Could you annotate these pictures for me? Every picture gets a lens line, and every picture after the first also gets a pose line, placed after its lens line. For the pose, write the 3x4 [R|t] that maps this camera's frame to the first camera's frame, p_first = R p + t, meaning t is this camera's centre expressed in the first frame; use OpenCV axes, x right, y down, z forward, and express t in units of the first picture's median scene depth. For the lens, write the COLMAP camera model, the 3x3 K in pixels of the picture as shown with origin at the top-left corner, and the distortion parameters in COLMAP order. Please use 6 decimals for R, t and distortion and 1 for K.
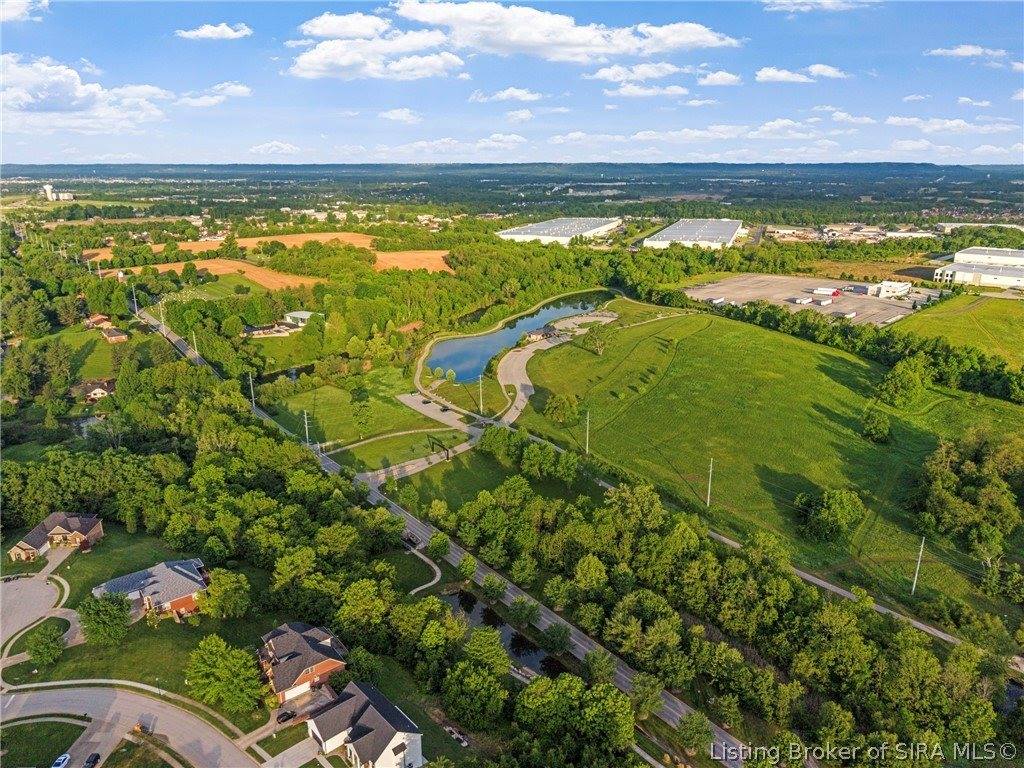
lens RADIAL K [[692.1, 0, 515.3], [0, 692.1, 381.5], [0, 0, 1]] dist [0.007174, -0.005703]
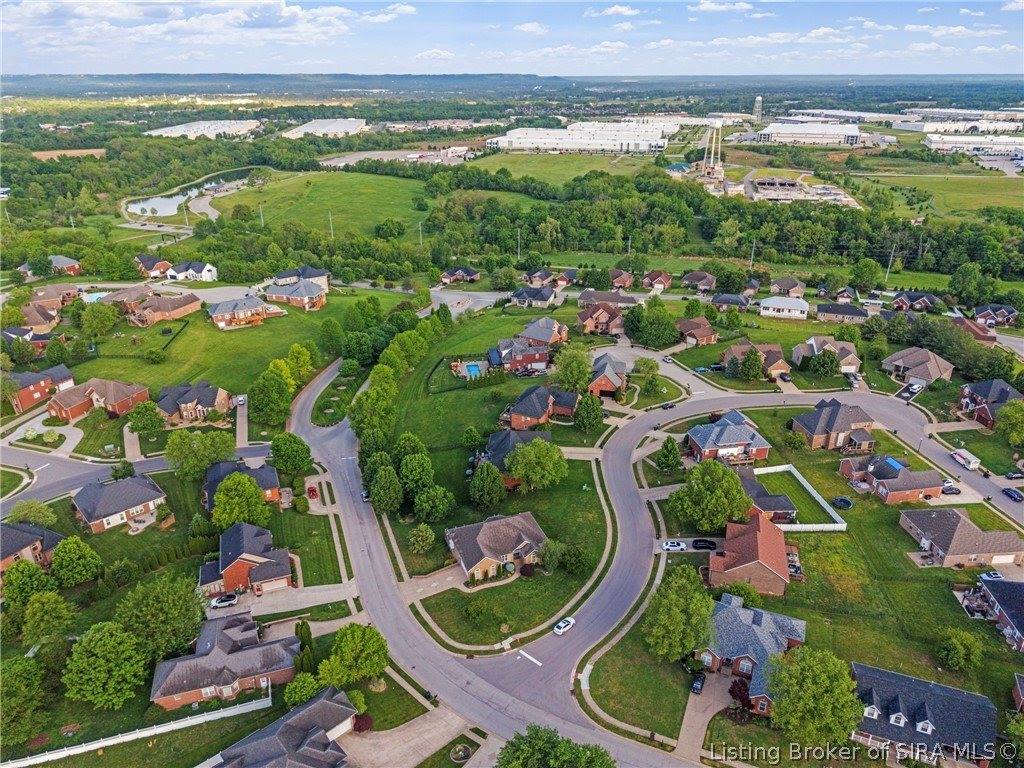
lens RADIAL K [[686.9, 0, 516.0], [0, 686.9, 384.8], [0, 0, 1]] dist [0.014940, -0.013839]
pose [[0.884014, -0.191721, 0.426336, -0.117361], [0.140563, 0.978838, 0.148718, 0.252321], [-0.445826, -0.071542, 0.892256, -0.679406]]
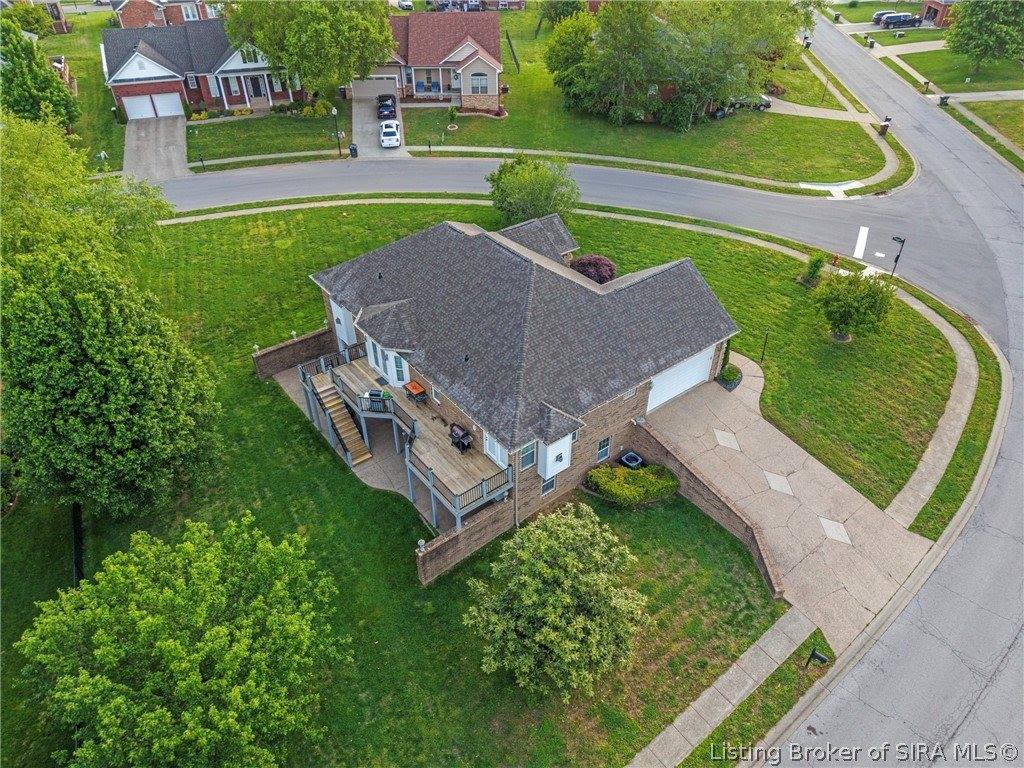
lens RADIAL K [[686.9, 0, 516.0], [0, 686.9, 384.8], [0, 0, 1]] dist [0.014940, -0.013839]
pose [[-0.711389, -0.432392, 0.554042, -0.038980], [0.202441, 0.628851, 0.750709, 0.326311], [-0.673011, 0.646207, -0.359823, -0.296435]]
